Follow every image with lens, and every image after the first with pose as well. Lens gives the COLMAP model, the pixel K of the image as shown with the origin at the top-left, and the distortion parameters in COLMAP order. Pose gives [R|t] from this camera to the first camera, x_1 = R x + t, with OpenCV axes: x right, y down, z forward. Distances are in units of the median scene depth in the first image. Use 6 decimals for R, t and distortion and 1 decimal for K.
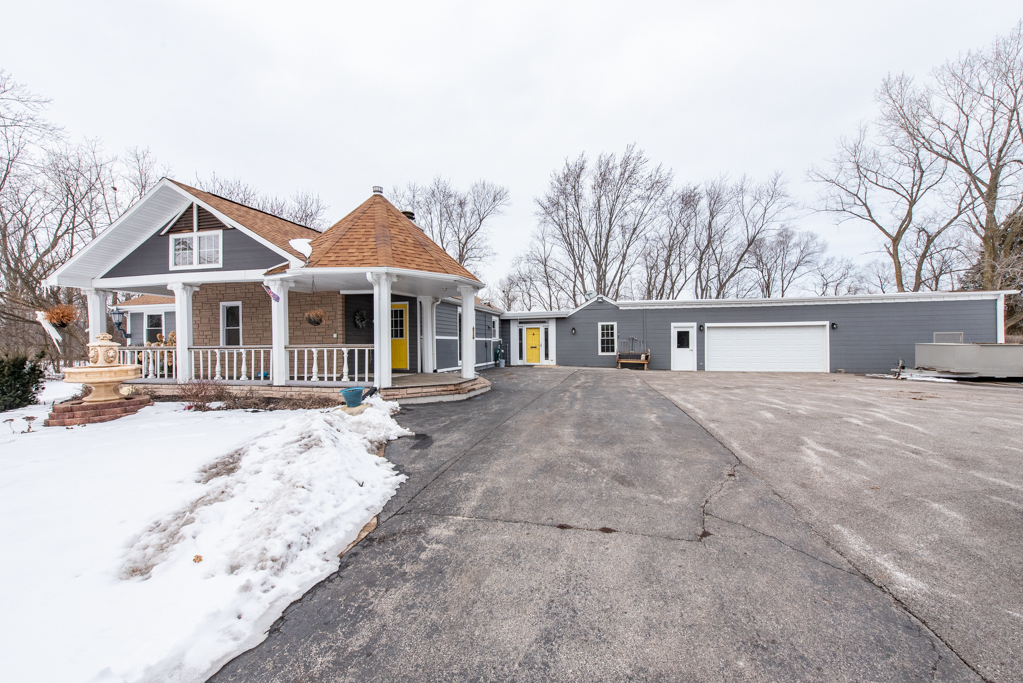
lens RADIAL K [[404.8, 0, 511.5], [0, 404.8, 341.5], [0, 0, 1]] dist [0.000982, -0.000036]
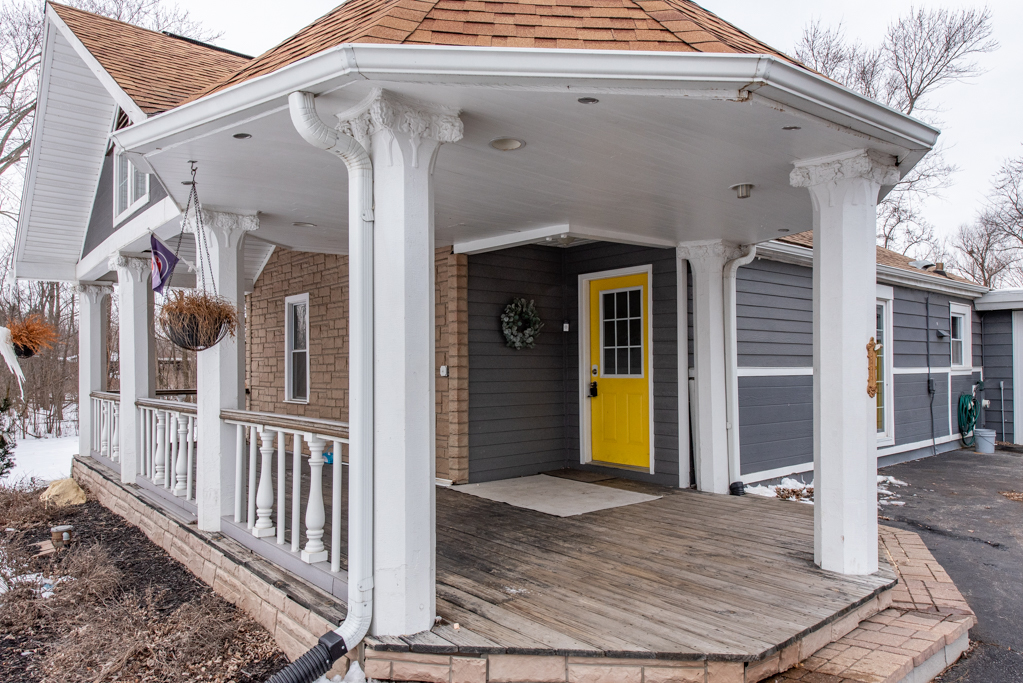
lens RADIAL K [[677.8, 0, 512.7], [0, 677.8, 359.8], [0, 0, 1]] dist [0.001661, -0.000407]
pose [[0.820211, -0.001309, -0.572060, -0.022884], [0.001259, 0.999999, -0.000483, -0.013720], [0.572060, -0.000324, 0.820212, 0.308951]]
